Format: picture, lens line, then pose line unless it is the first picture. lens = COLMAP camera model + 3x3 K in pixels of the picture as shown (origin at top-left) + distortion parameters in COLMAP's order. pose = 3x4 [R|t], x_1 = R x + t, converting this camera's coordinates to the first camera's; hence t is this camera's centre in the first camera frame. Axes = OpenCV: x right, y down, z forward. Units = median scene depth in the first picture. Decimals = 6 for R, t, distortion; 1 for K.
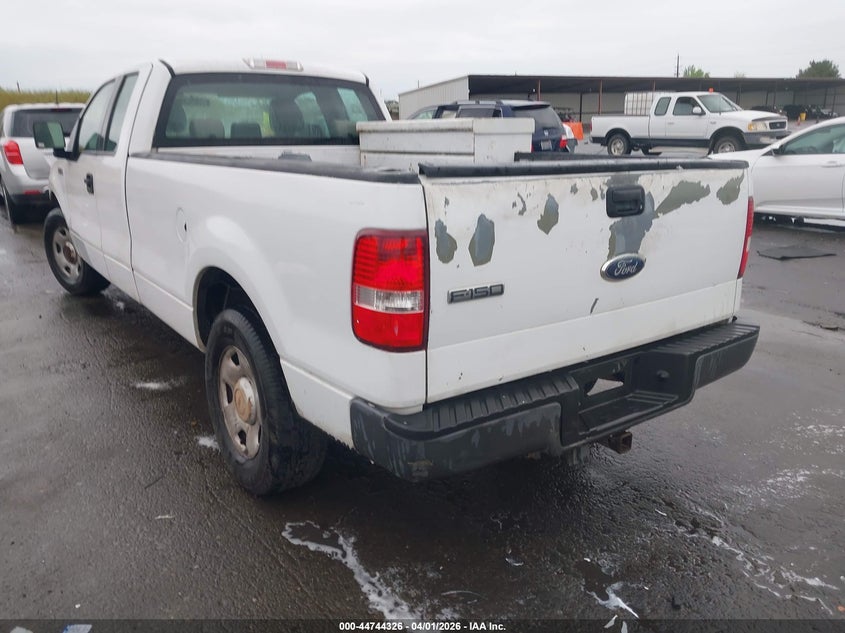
lens RADIAL K [[664.9, 0, 418.9], [0, 664.9, 317.2], [0, 0, 1]] dist [-0.002540, -0.011804]
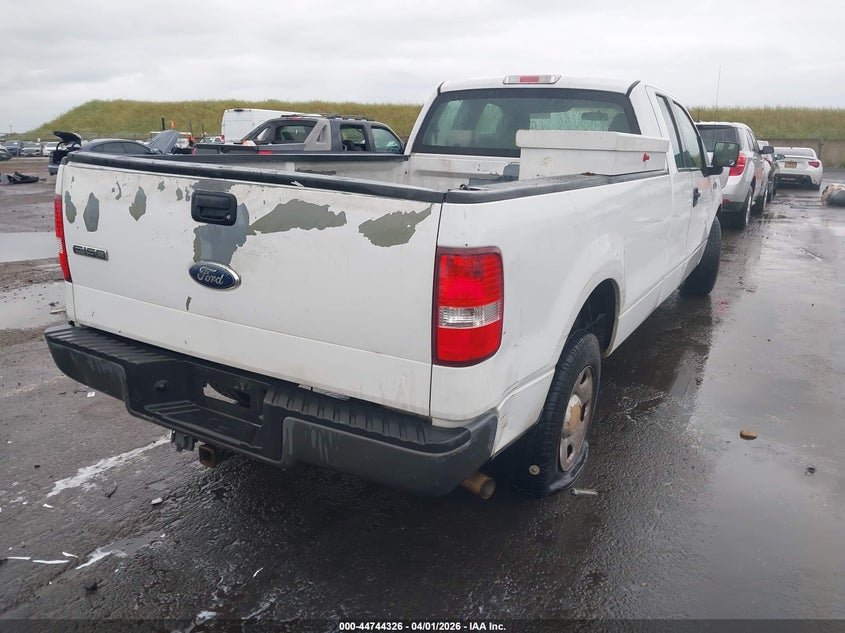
lens RADIAL K [[664.9, 0, 418.8], [0, 664.9, 316.4], [0, 0, 1]] dist [-0.002540, -0.011804]
pose [[0.409643, 0.255785, -0.875652, 1.335061], [-0.284377, 0.947860, 0.143842, -0.251413], [0.866788, 0.190092, 0.461024, 0.849786]]
